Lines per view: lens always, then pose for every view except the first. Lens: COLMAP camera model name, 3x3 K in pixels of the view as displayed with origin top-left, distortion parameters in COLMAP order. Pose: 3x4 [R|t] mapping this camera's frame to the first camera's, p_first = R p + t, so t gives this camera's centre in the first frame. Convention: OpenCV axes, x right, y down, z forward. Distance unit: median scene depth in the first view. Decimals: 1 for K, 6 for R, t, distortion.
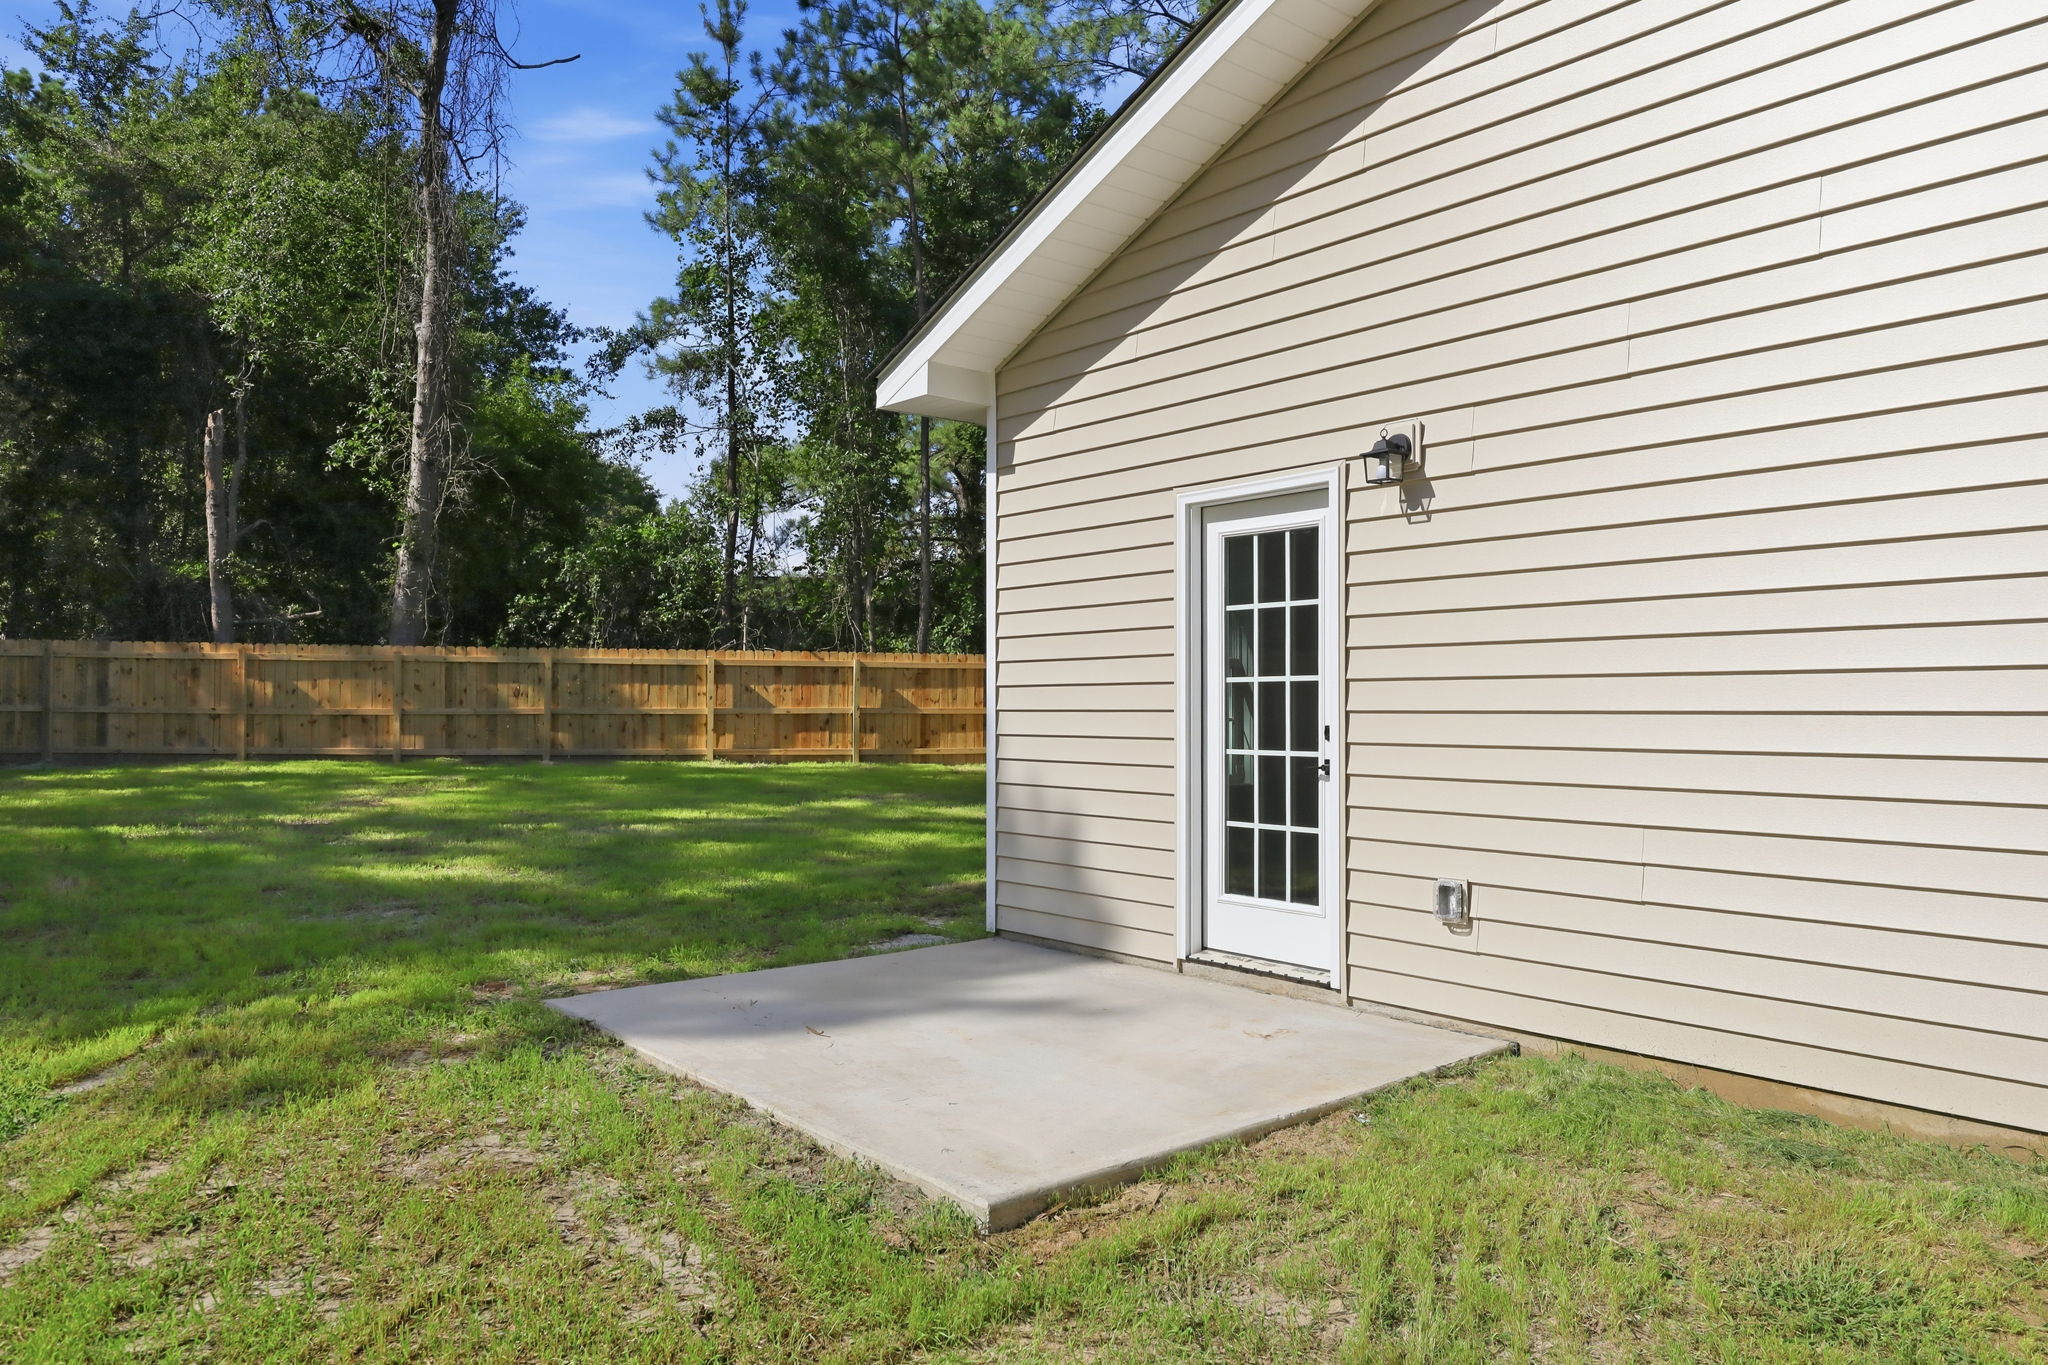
lens RADIAL K [[1409.9, 0, 1001.5], [0, 1409.9, 686.7], [0, 0, 1]] dist [-0.001078, 0.001465]
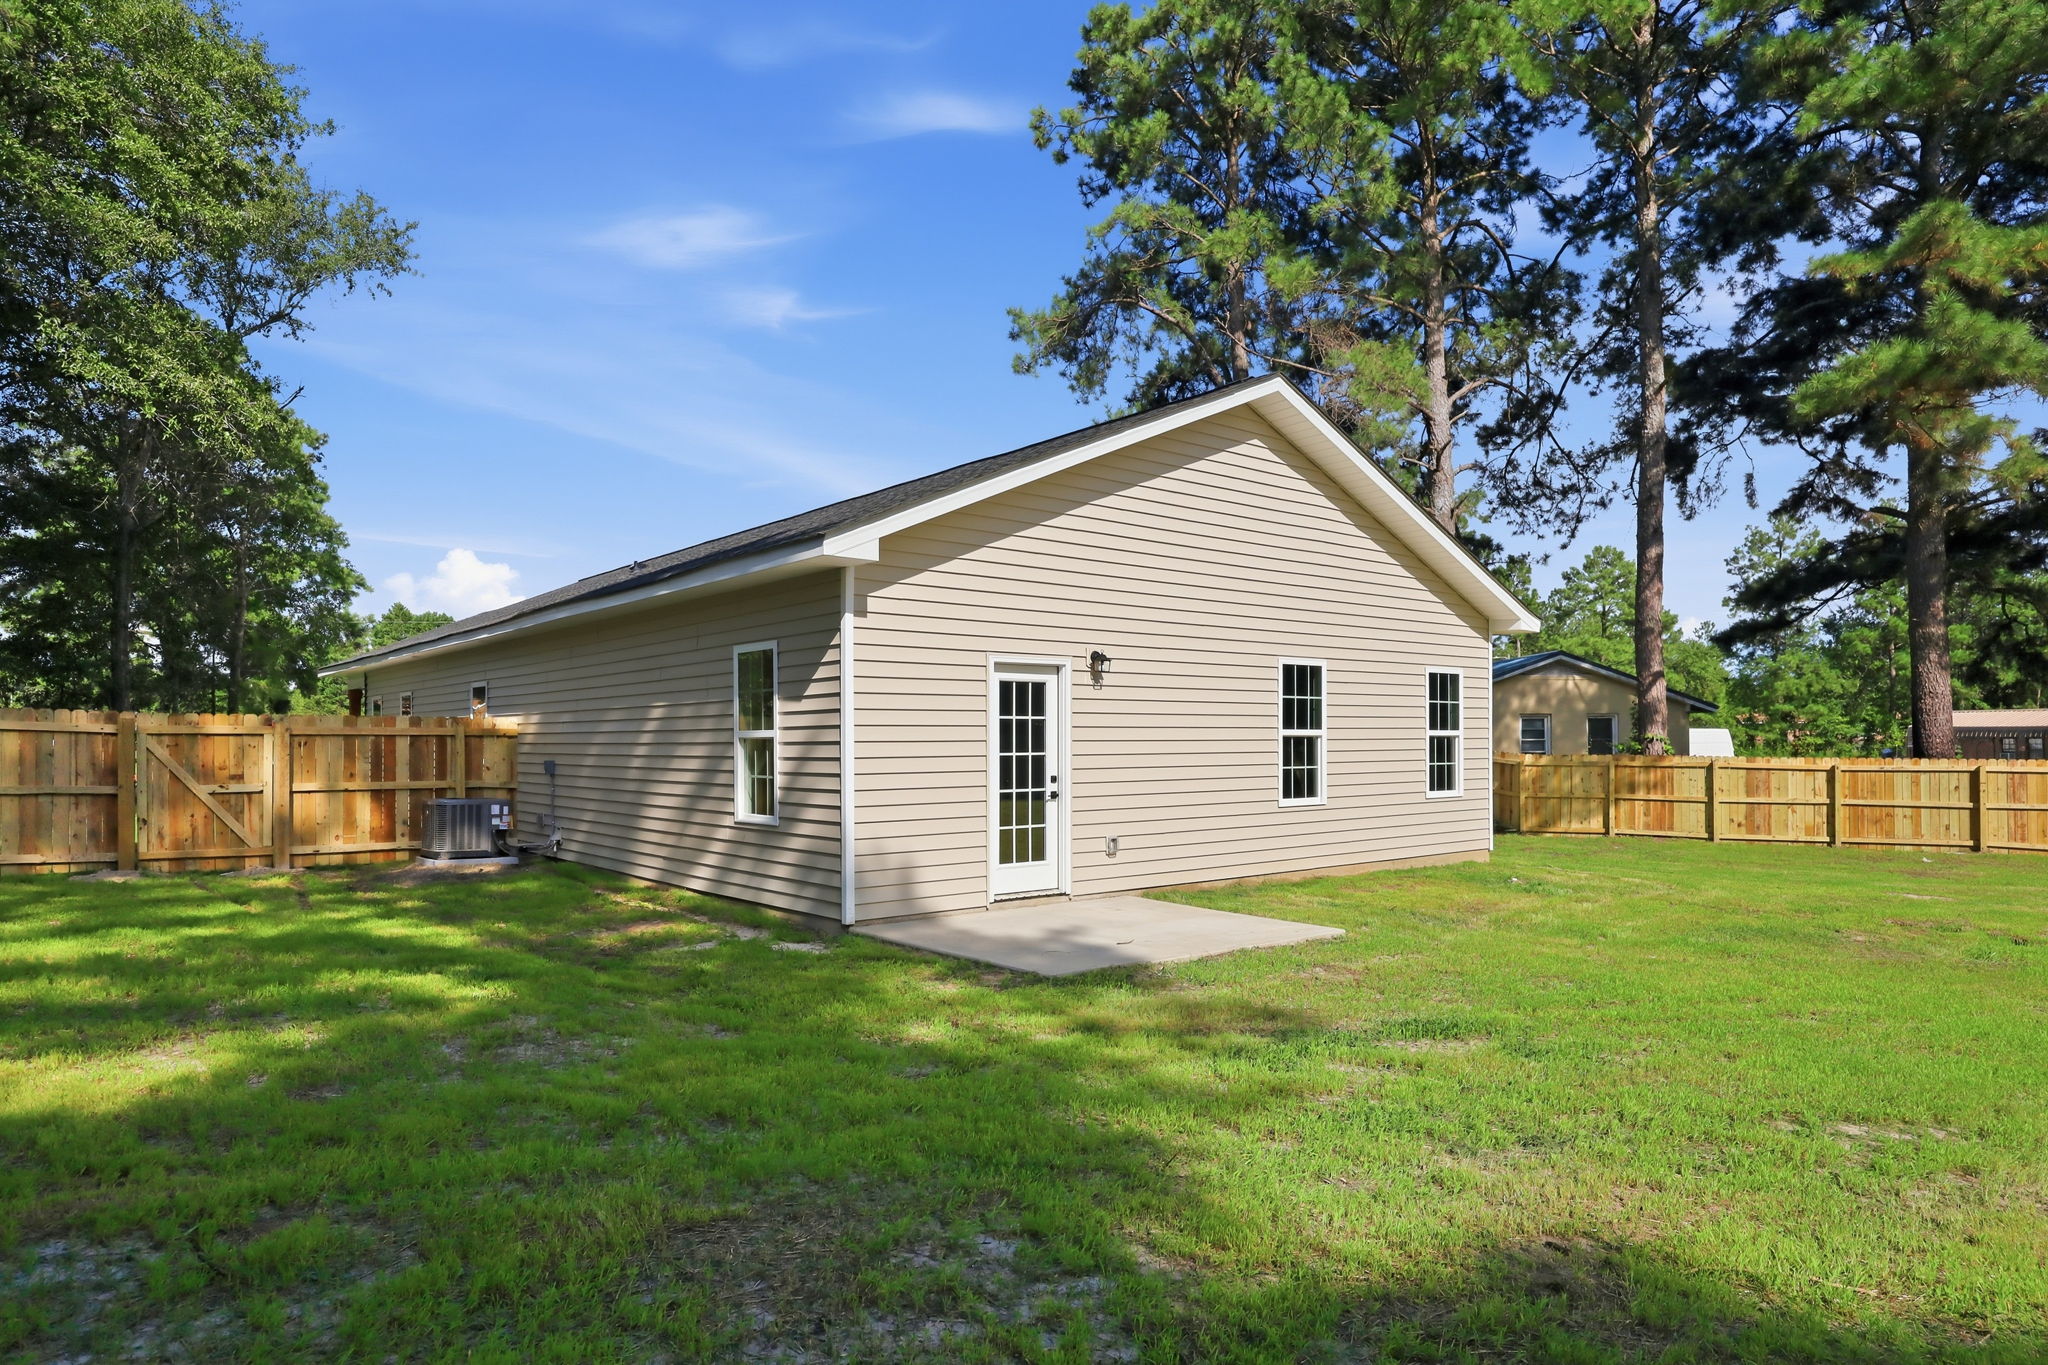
lens RADIAL K [[1206.3, 0, 1023.9], [0, 1206.3, 726.7], [0, 0, 1]] dist [0.032507, 0.000467]
pose [[-0.013462, 0.015309, 0.999792, -1.272433], [-0.007211, 0.999855, -0.015407, -0.014771], [-0.999883, -0.007416, -0.013350, 0.838082]]
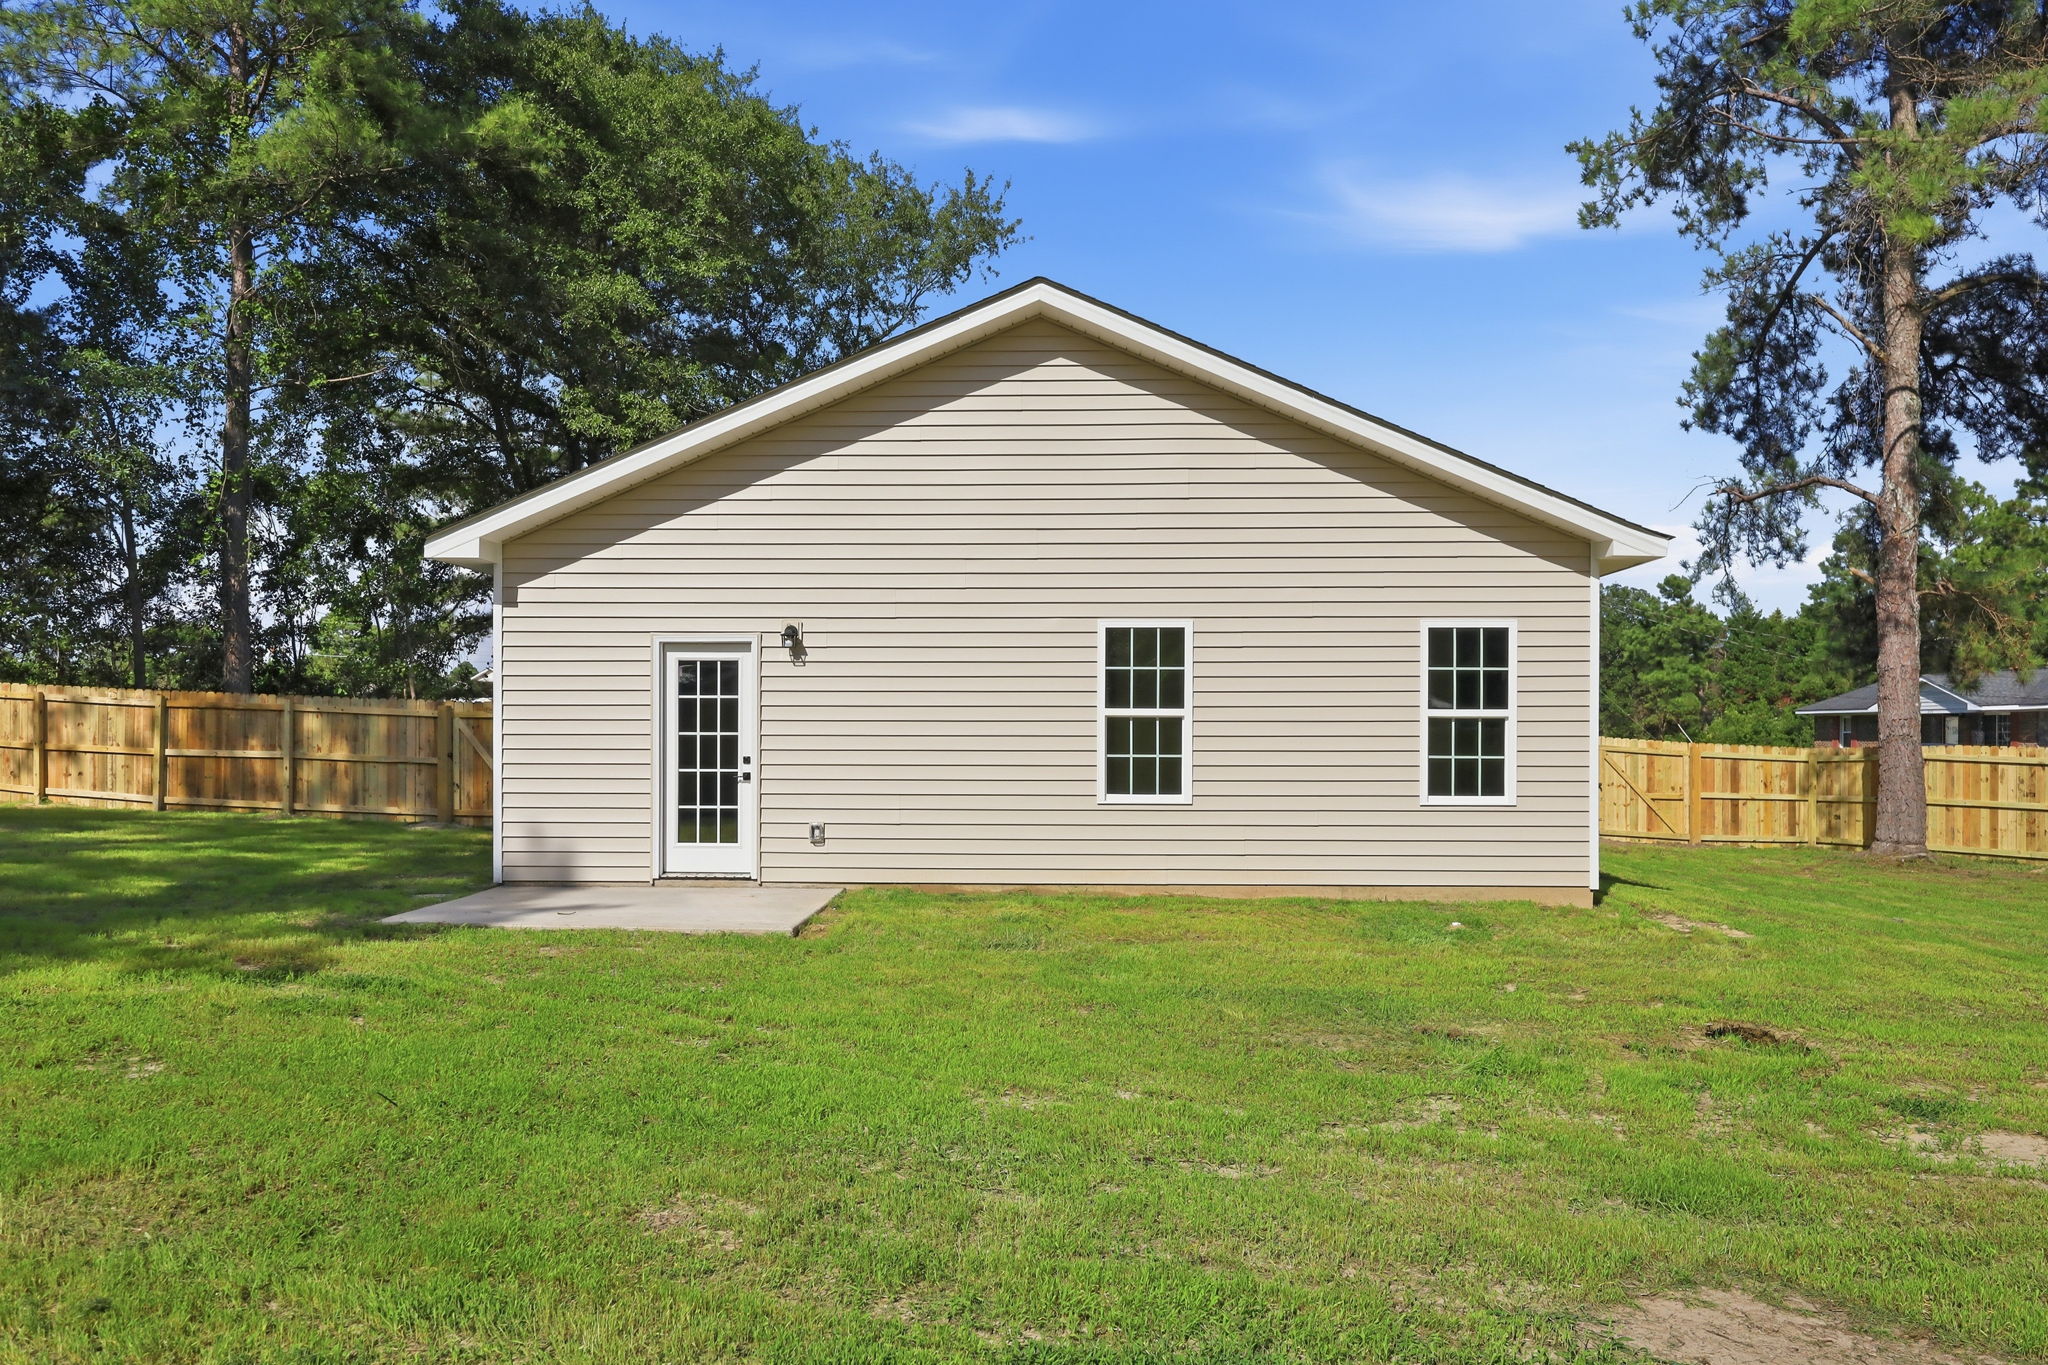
lens RADIAL K [[1516.0, 0, 1024.7], [0, 1516.0, 760.0], [0, 0, 1]] dist [0.007335, 0.003486]
pose [[0.648463, -0.005323, 0.761228, -0.957490], [-0.013558, 0.999736, 0.018541, -0.011669], [-0.761125, -0.022344, 0.648220, -0.616717]]
